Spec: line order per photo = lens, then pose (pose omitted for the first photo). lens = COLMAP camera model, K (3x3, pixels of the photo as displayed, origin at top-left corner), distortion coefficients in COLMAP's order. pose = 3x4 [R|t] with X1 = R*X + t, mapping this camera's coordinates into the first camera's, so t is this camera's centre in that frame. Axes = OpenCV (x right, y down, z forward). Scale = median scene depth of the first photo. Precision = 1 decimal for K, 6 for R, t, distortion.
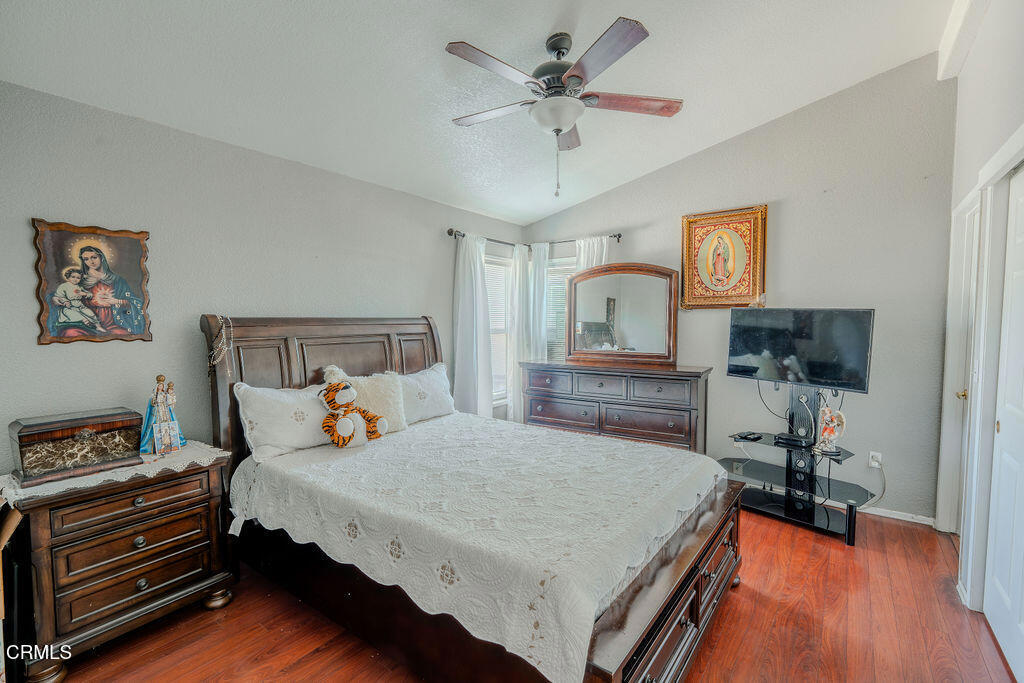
lens RADIAL K [[451.2, 0, 509.8], [0, 451.2, 341.6], [0, 0, 1]] dist [-0.010991, 0.000536]
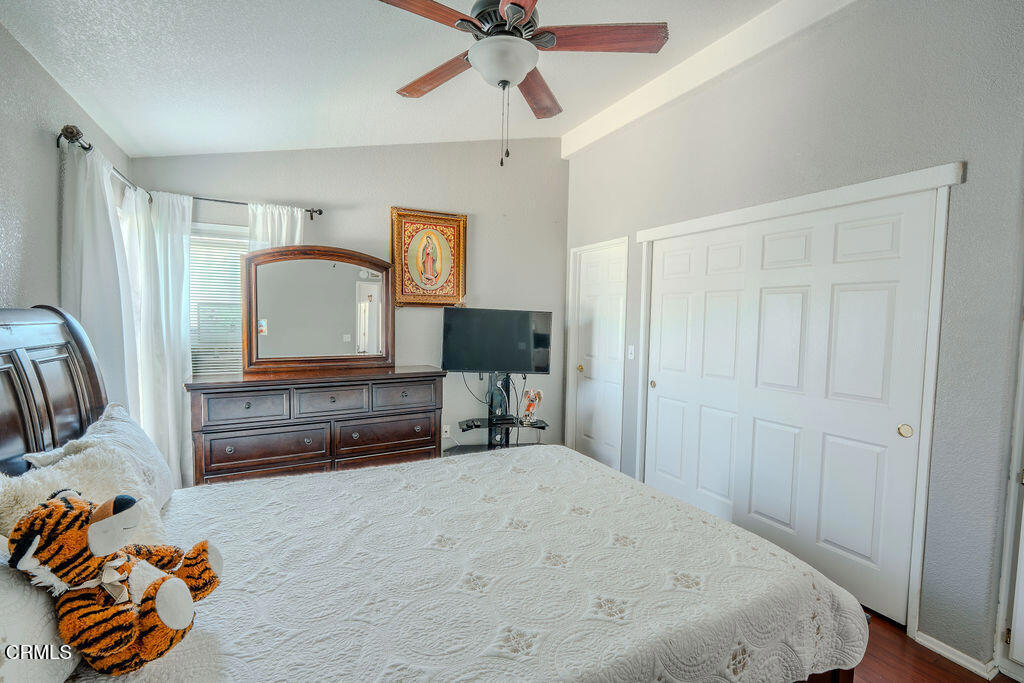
lens RADIAL K [[451.2, 0, 509.8], [0, 451.2, 341.6], [0, 0, 1]] dist [-0.010991, 0.000536]
pose [[0.452923, -0.039850, 0.890659, -0.361985], [0.026964, 0.999156, 0.030993, -0.021810], [-0.891142, 0.009979, 0.453615, 0.370322]]
